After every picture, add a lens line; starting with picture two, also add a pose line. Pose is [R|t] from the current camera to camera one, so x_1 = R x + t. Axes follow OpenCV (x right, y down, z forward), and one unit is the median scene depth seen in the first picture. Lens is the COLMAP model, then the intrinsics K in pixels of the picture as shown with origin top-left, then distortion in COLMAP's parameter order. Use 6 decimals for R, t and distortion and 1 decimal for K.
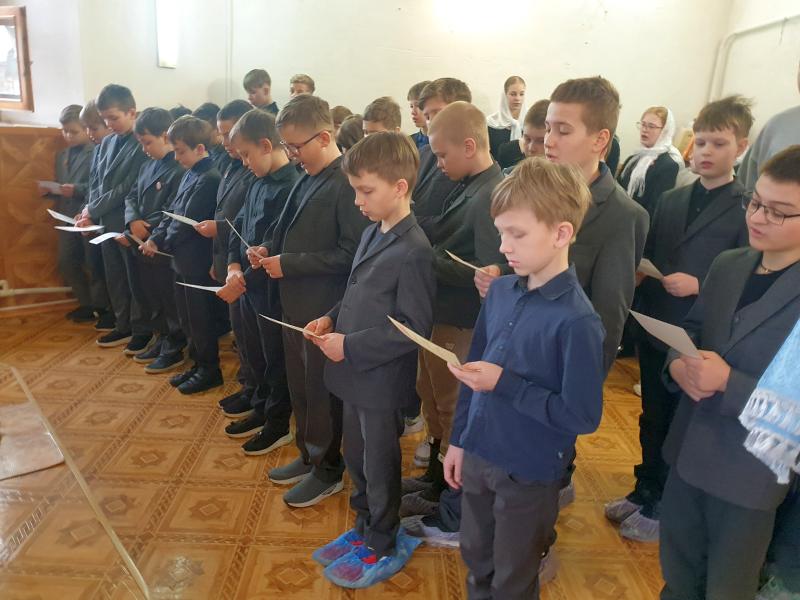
lens RADIAL K [[628.9, 0, 410.4], [0, 628.9, 302.7], [0, 0, 1]] dist [0.002814, 0.004774]
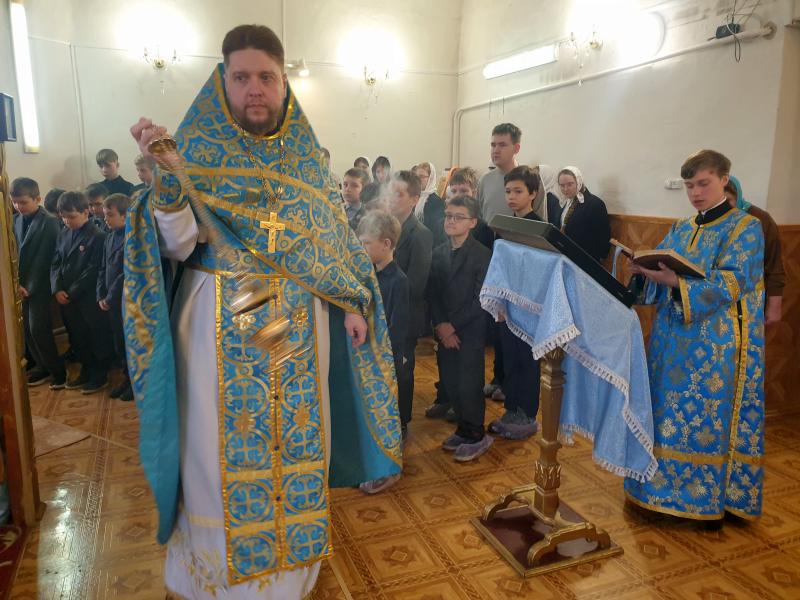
lens RADIAL K [[628.9, 0, 398.9], [0, 628.9, 306.6], [0, 0, 1]] dist [0.002814, 0.004774]
pose [[0.942300, -0.129914, 0.308535, -0.204086], [0.146565, 0.988705, -0.031314, 0.075526], [-0.300982, 0.074727, 0.950698, -0.475411]]
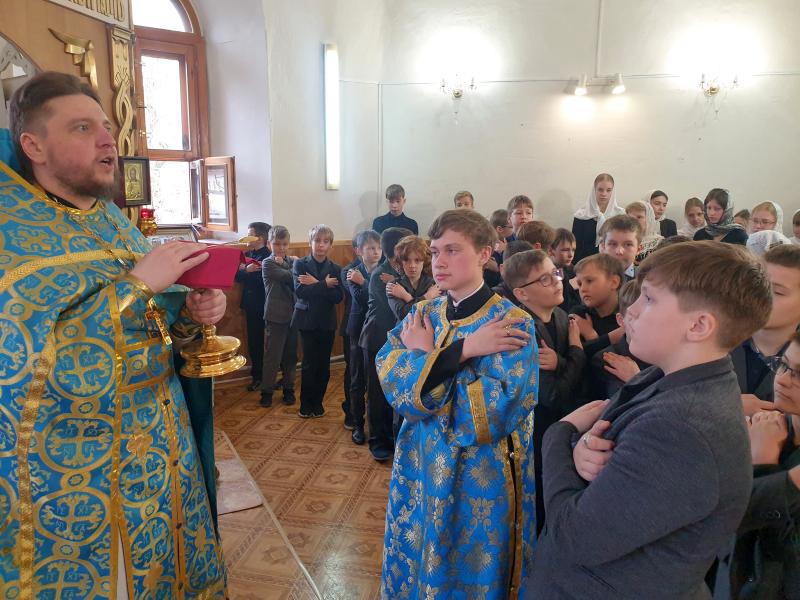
lens RADIAL K [[628.9, 0, 394.2], [0, 628.9, 295.5], [0, 0, 1]] dist [0.002814, 0.004774]
pose [[0.967502, -0.024720, -0.251652, 0.063306], [-0.004383, 0.993421, -0.114437, -0.032325], [0.252825, 0.111821, 0.961028, -0.223758]]
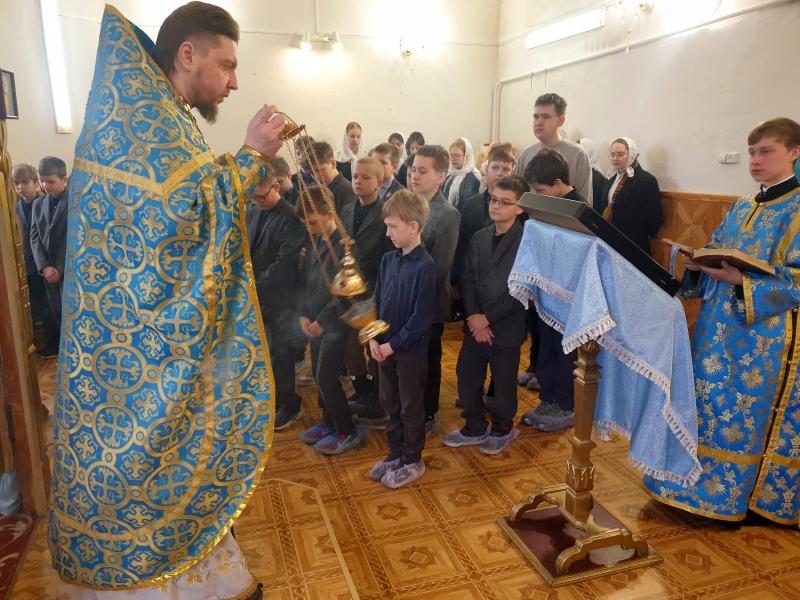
lens RADIAL K [[628.9, 0, 400.9], [0, 628.9, 306.4], [0, 0, 1]] dist [0.002814, 0.004774]
pose [[0.961436, -0.134448, 0.239927, -0.156444], [0.140428, 0.990059, -0.007925, 0.068504], [-0.236476, 0.041312, 0.970759, -0.428721]]
